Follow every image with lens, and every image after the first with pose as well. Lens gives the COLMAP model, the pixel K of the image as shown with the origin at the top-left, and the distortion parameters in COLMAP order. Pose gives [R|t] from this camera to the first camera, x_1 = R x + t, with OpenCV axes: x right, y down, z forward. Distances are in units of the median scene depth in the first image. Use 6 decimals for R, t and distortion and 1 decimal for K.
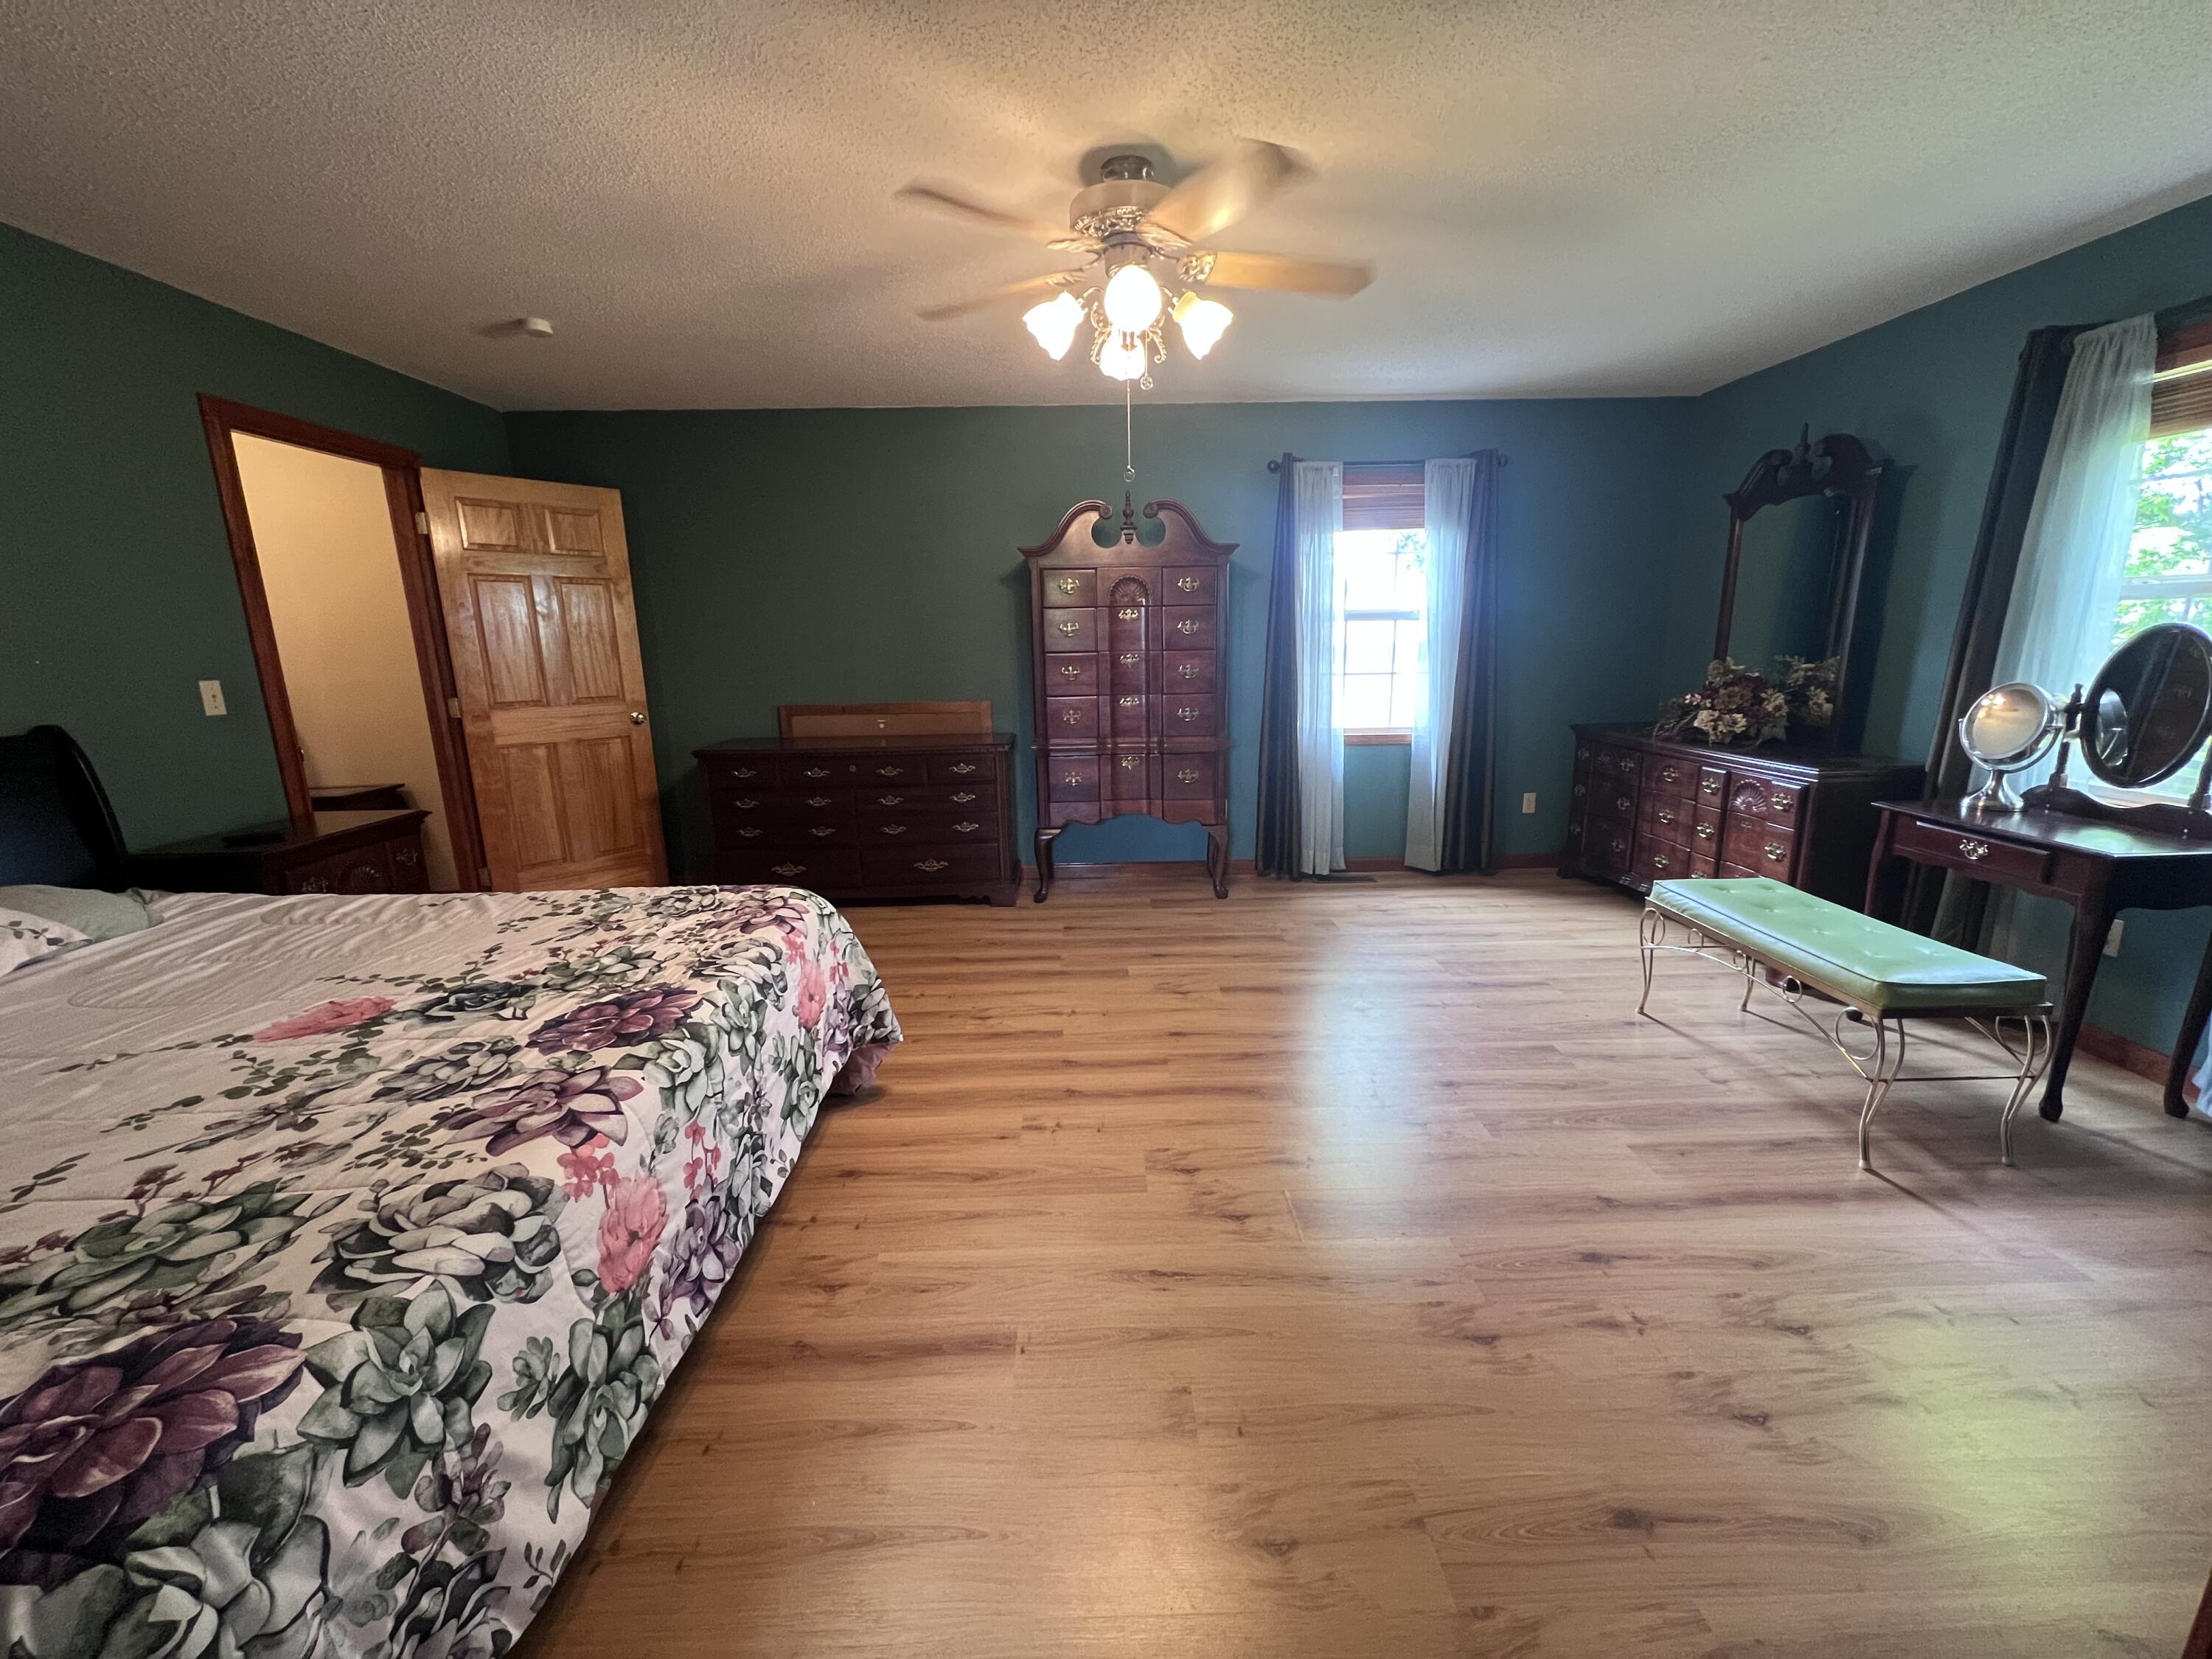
lens RADIAL K [[883.4, 0, 1109.1], [0, 883.4, 835.3], [0, 0, 1]] dist [-0.001572, 0.000093]
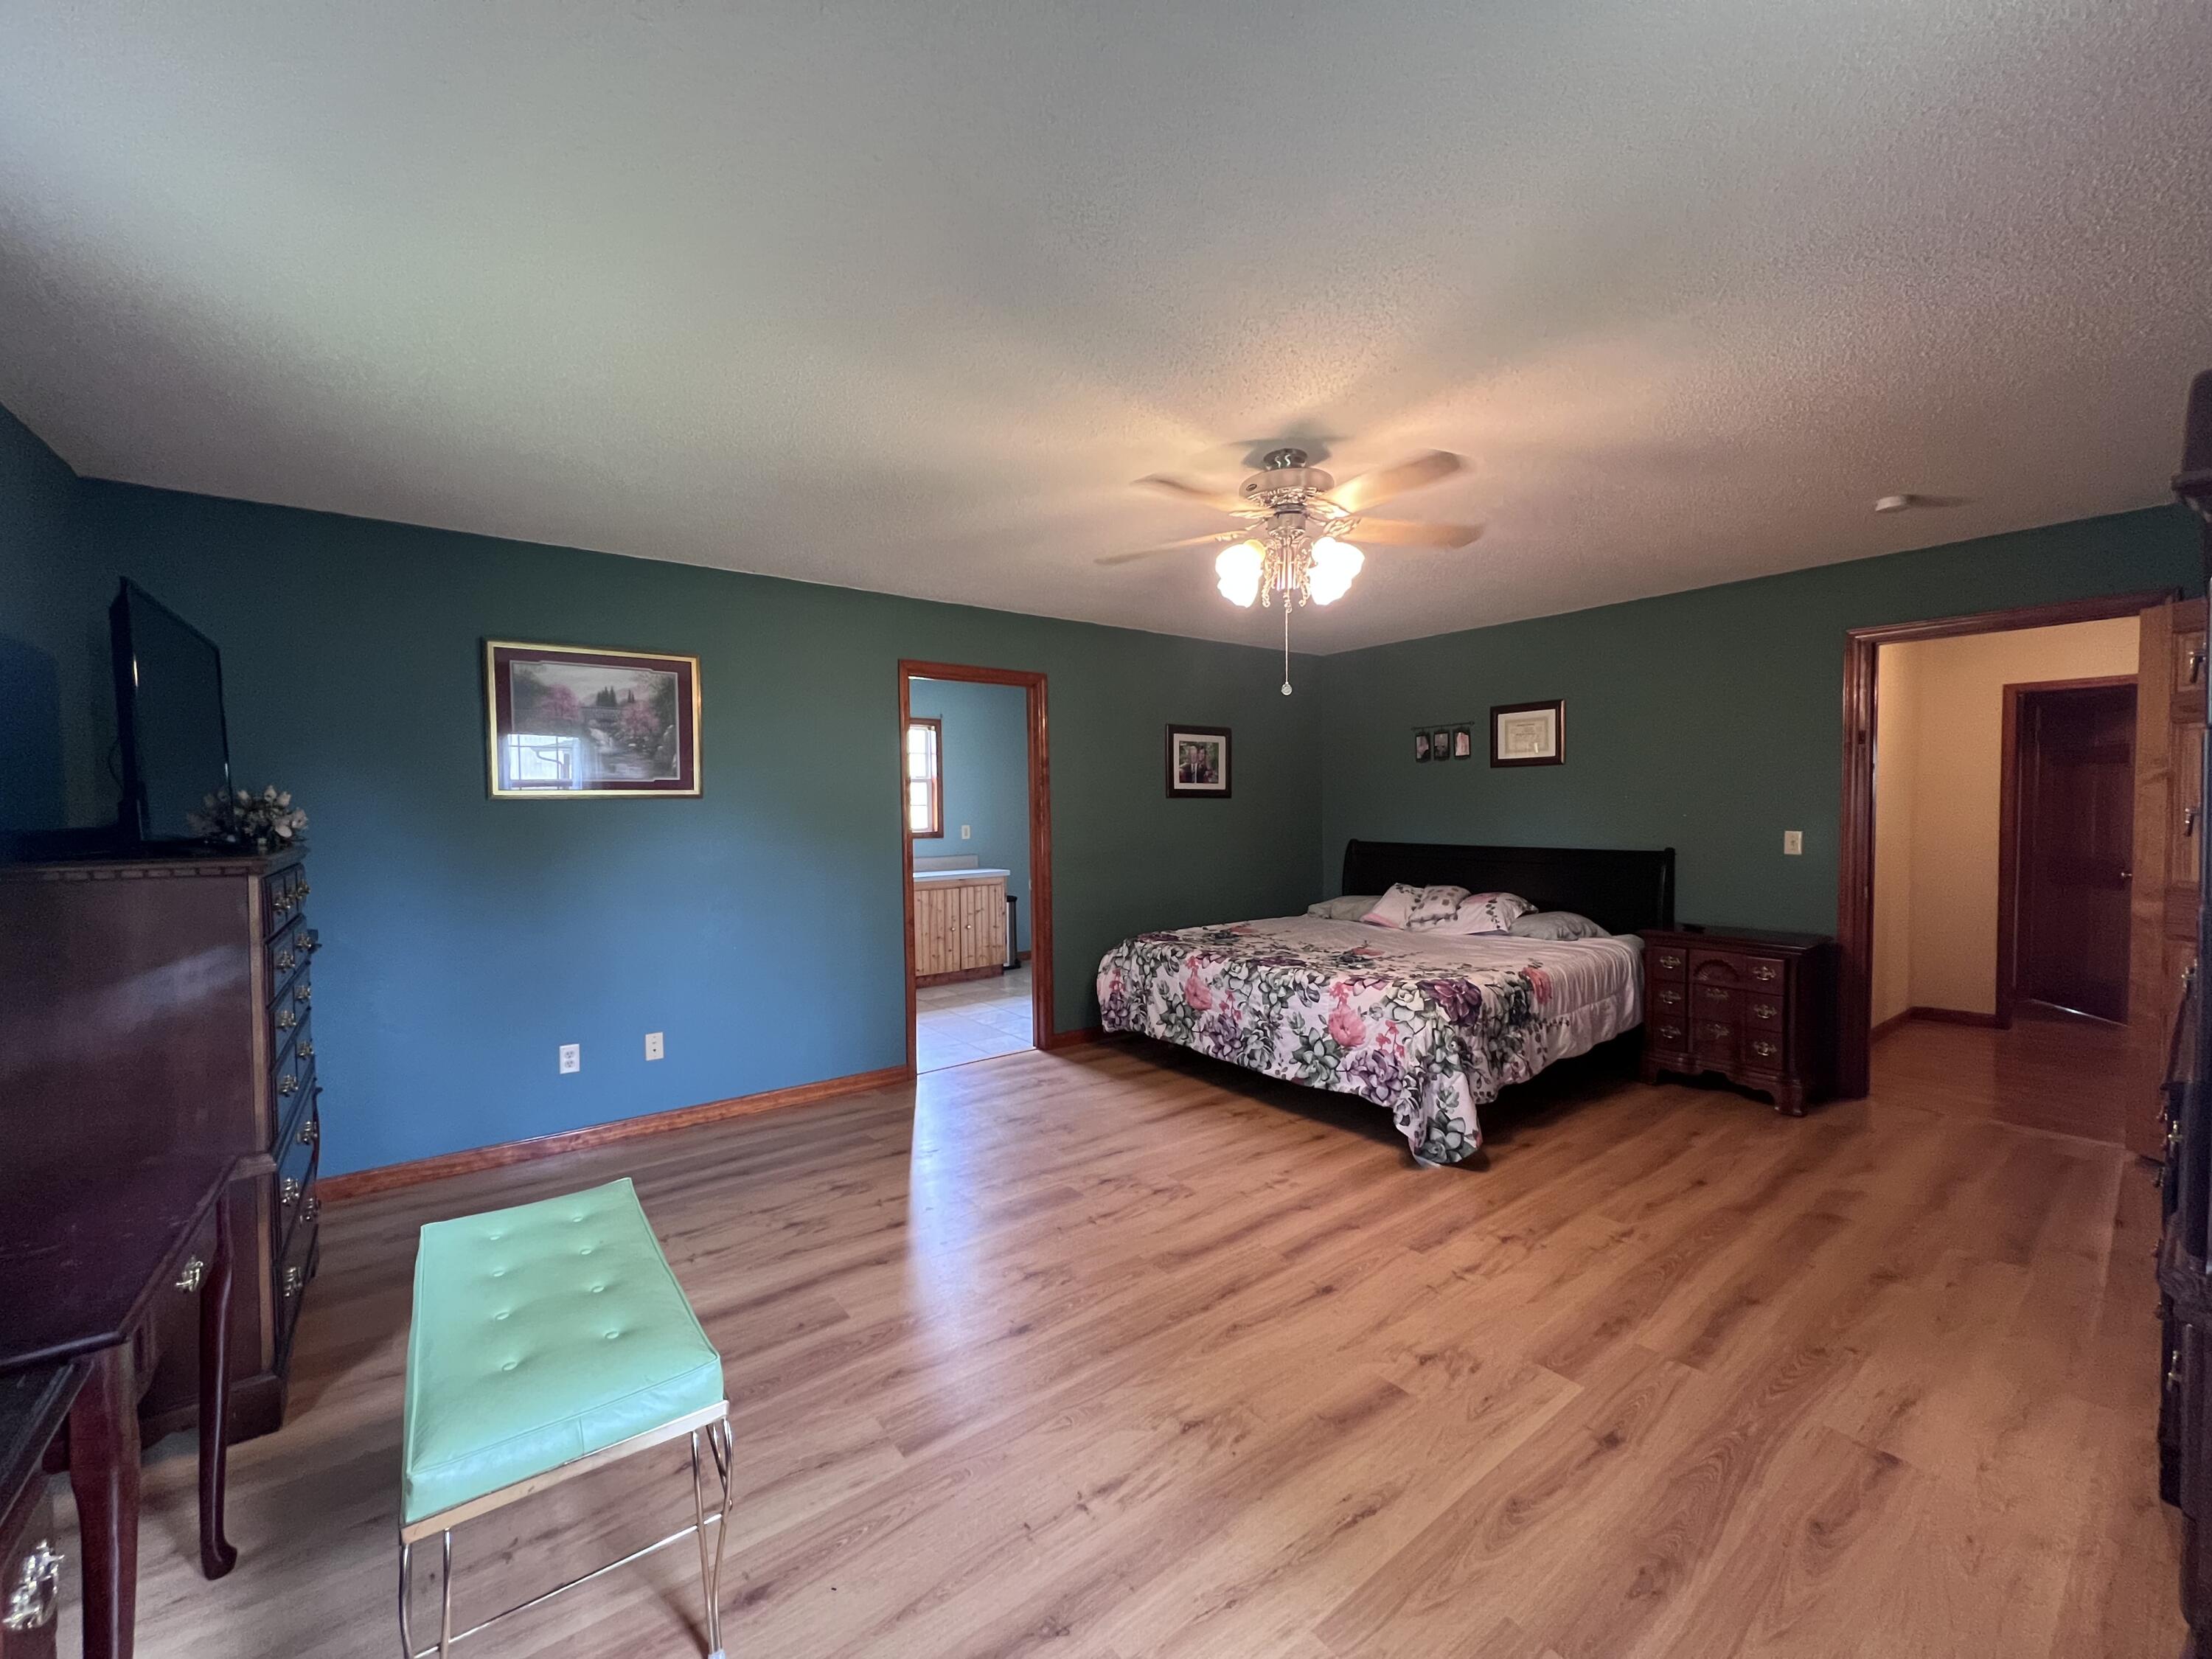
lens RADIAL K [[879.2, 0, 1105.4], [0, 879.2, 837.3], [0, 0, 1]] dist [-0.002080, 0.000116]
pose [[-0.809502, 0.044460, -0.585431, 0.814856], [-0.106060, 0.969651, 0.220292, -0.400581], [0.577458, 0.240418, -0.780219, 1.628440]]
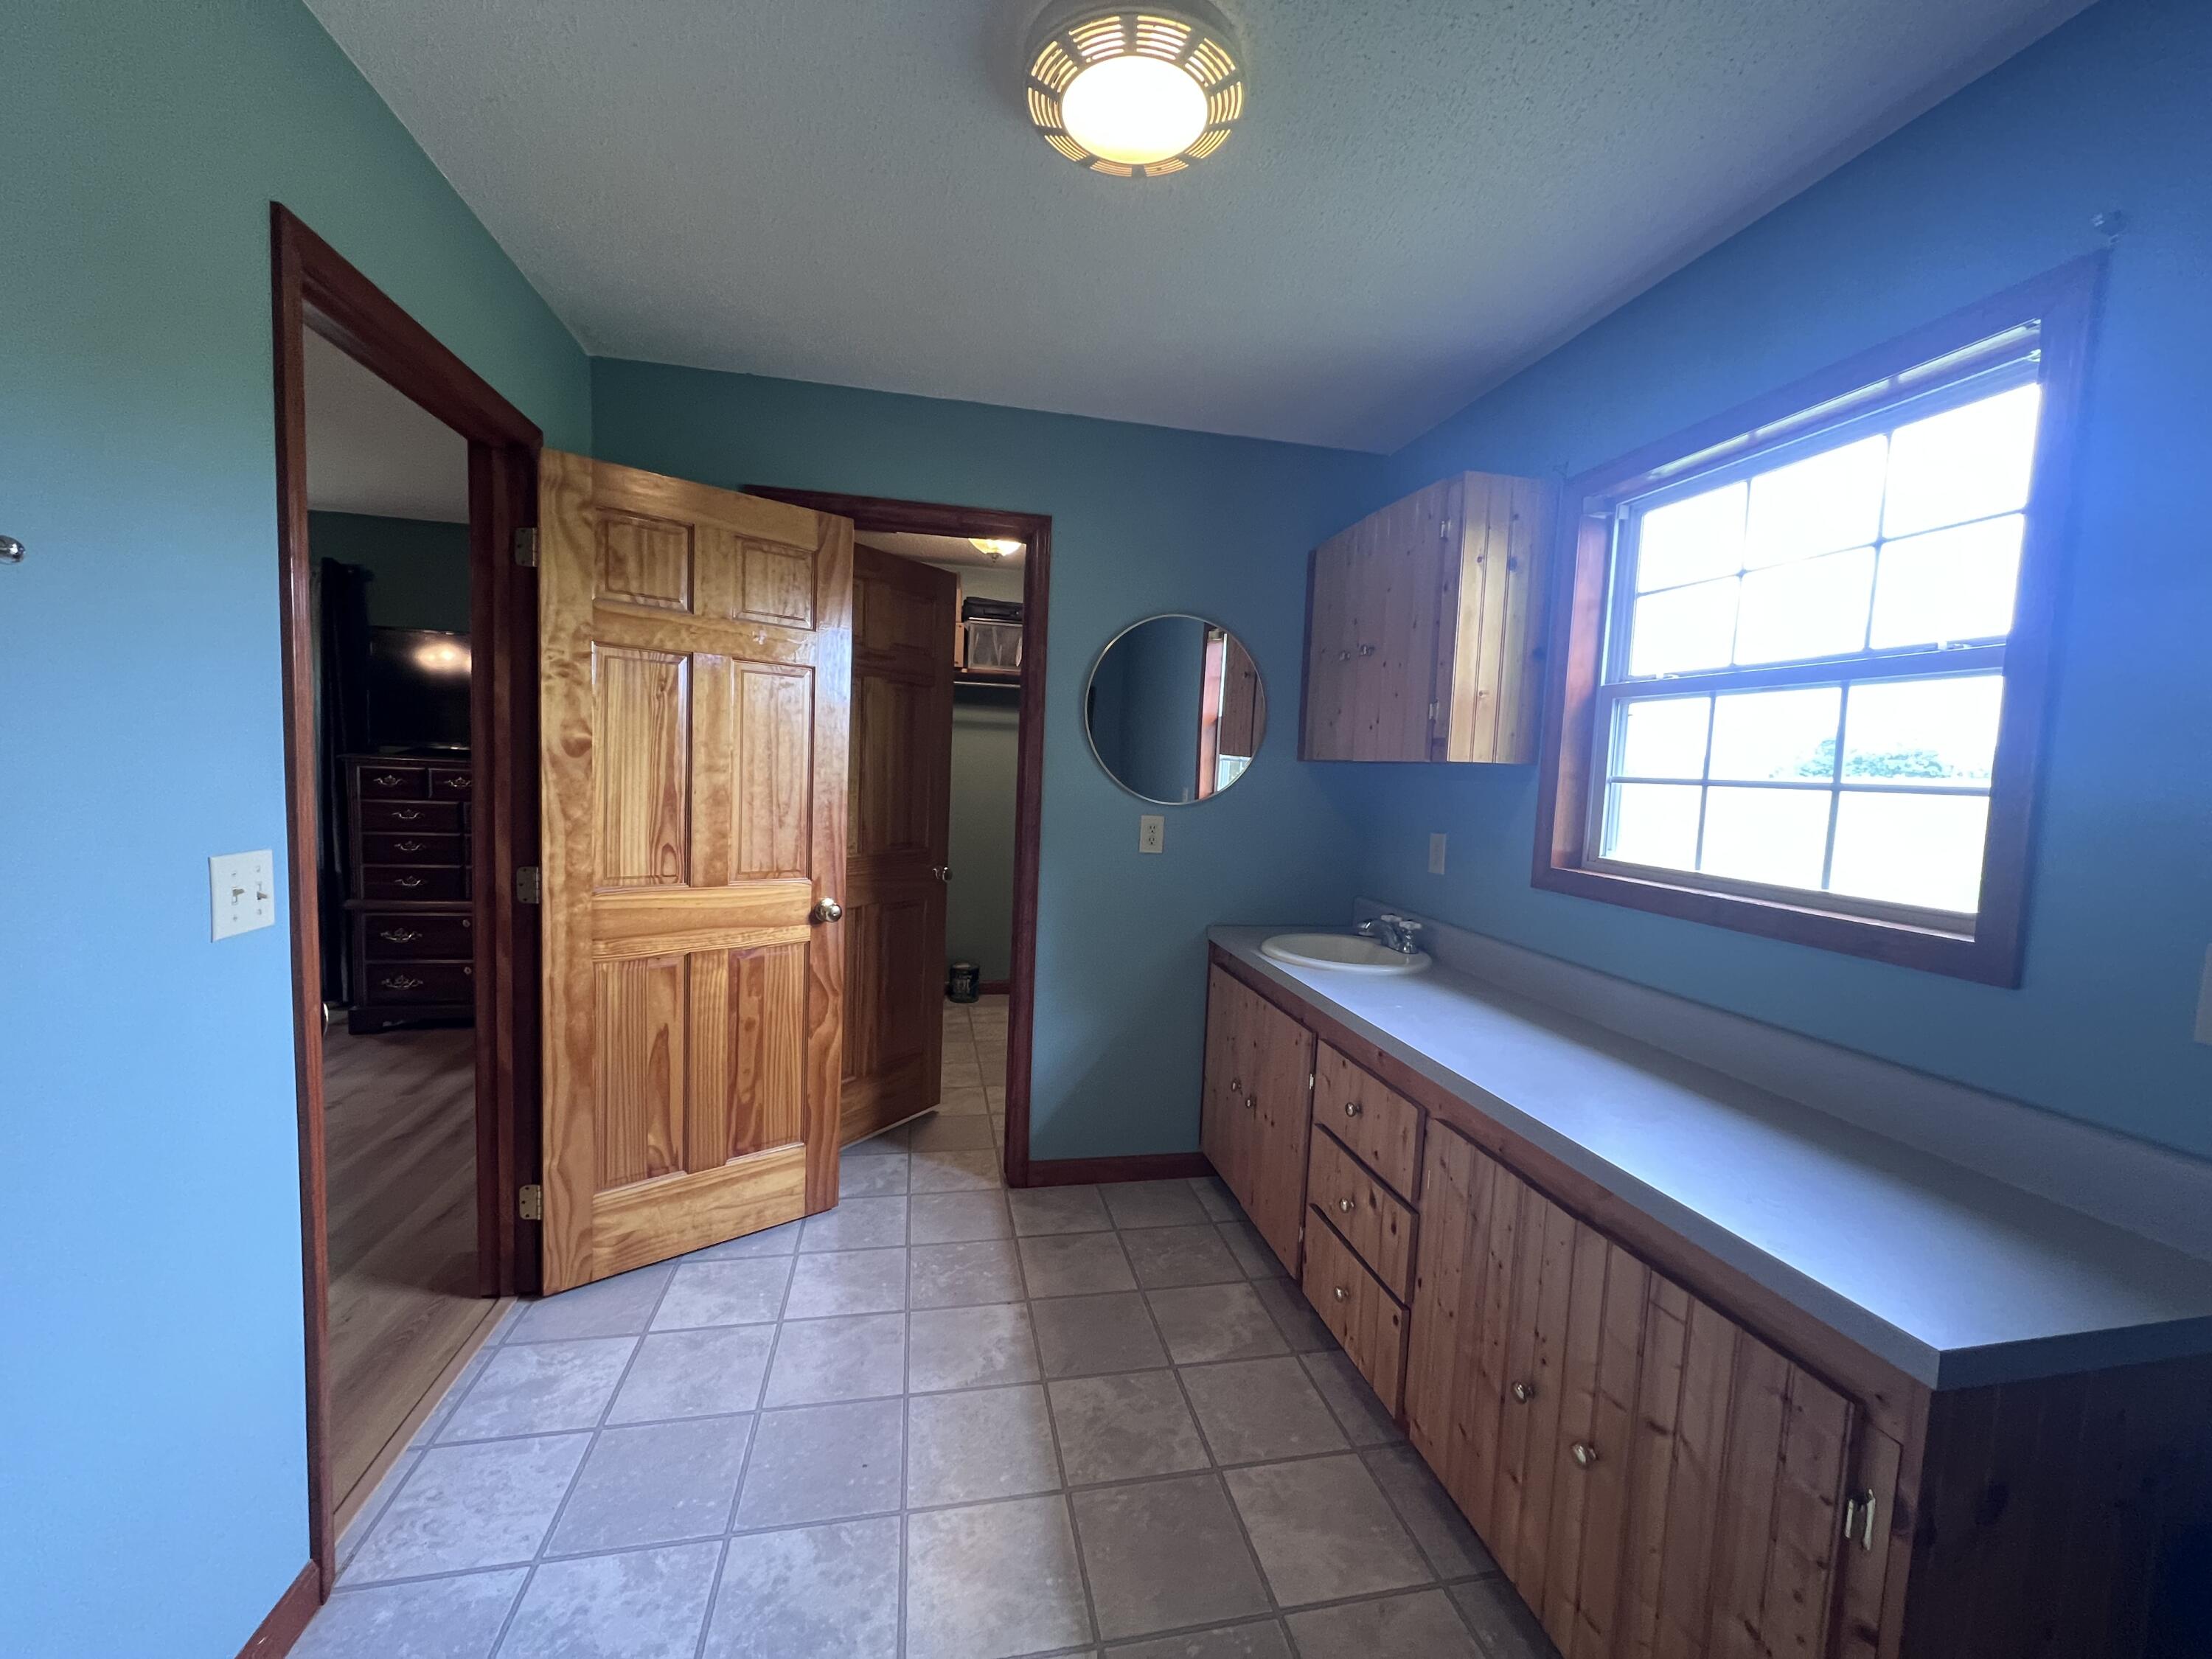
lens RADIAL K [[890.4, 0, 1122.1], [0, 890.4, 835.9], [0, 0, 1]] dist [0.000300, 0.000299]
pose [[-0.191974, -0.068550, 0.979003, -0.785508], [0.177723, 0.978636, 0.103374, 0.061407], [-0.965174, 0.193837, -0.175690, -0.339166]]
